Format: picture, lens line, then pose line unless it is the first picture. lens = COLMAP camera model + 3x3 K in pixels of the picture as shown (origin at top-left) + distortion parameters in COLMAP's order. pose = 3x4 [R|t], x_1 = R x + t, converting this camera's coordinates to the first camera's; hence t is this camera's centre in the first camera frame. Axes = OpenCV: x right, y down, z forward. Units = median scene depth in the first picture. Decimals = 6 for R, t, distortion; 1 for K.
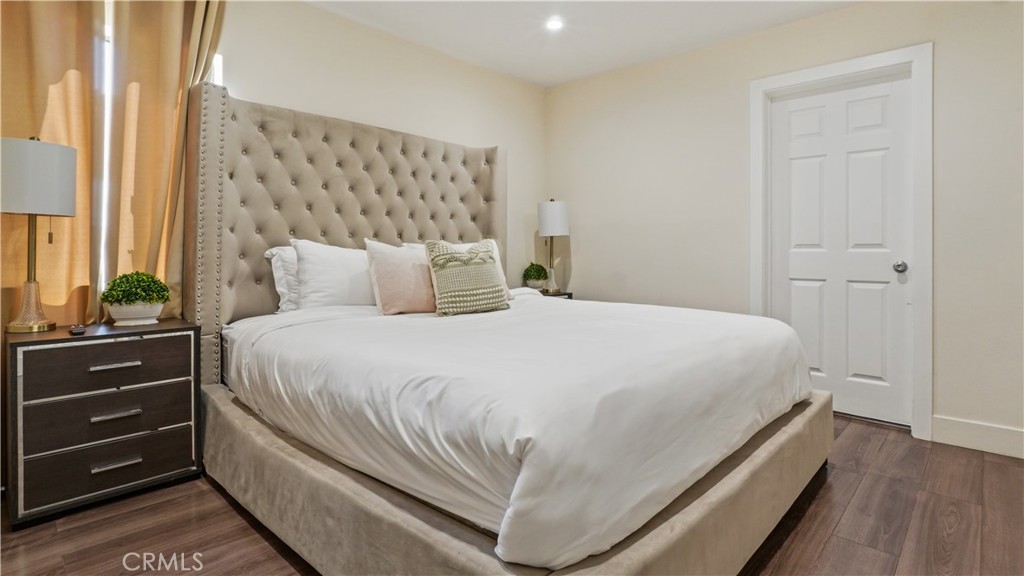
lens RADIAL K [[508.2, 0, 515.6], [0, 508.2, 244.3], [0, 0, 1]] dist [-0.000975, -0.000103]
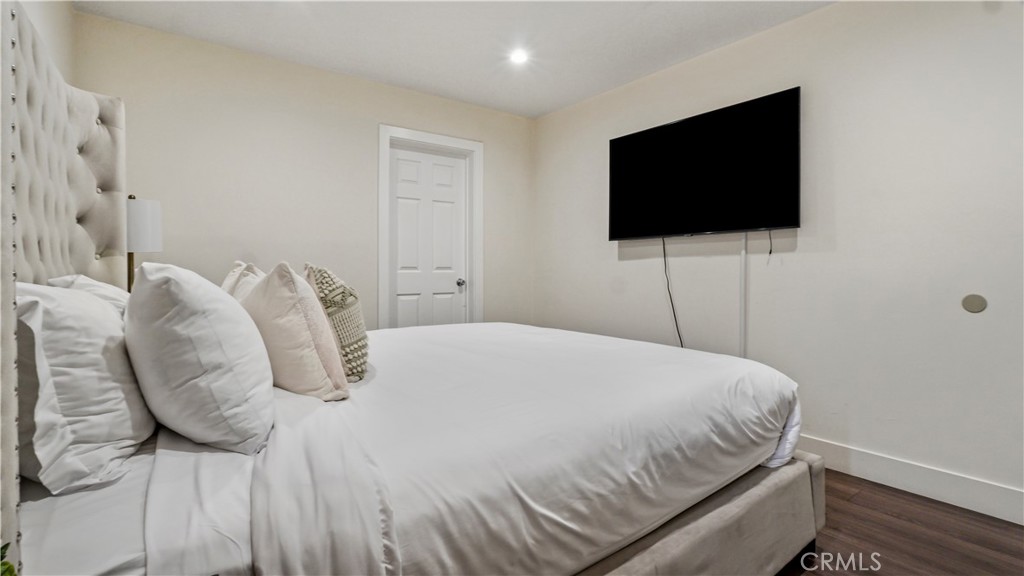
lens RADIAL K [[481.0, 0, 508.1], [0, 481.0, 273.1], [0, 0, 1]] dist [-0.000530, 0.000046]
pose [[0.184600, -0.017026, 0.982666, -0.577079], [-0.009608, 0.999771, 0.019127, -0.010035], [-0.982767, -0.012972, 0.184395, 0.536947]]
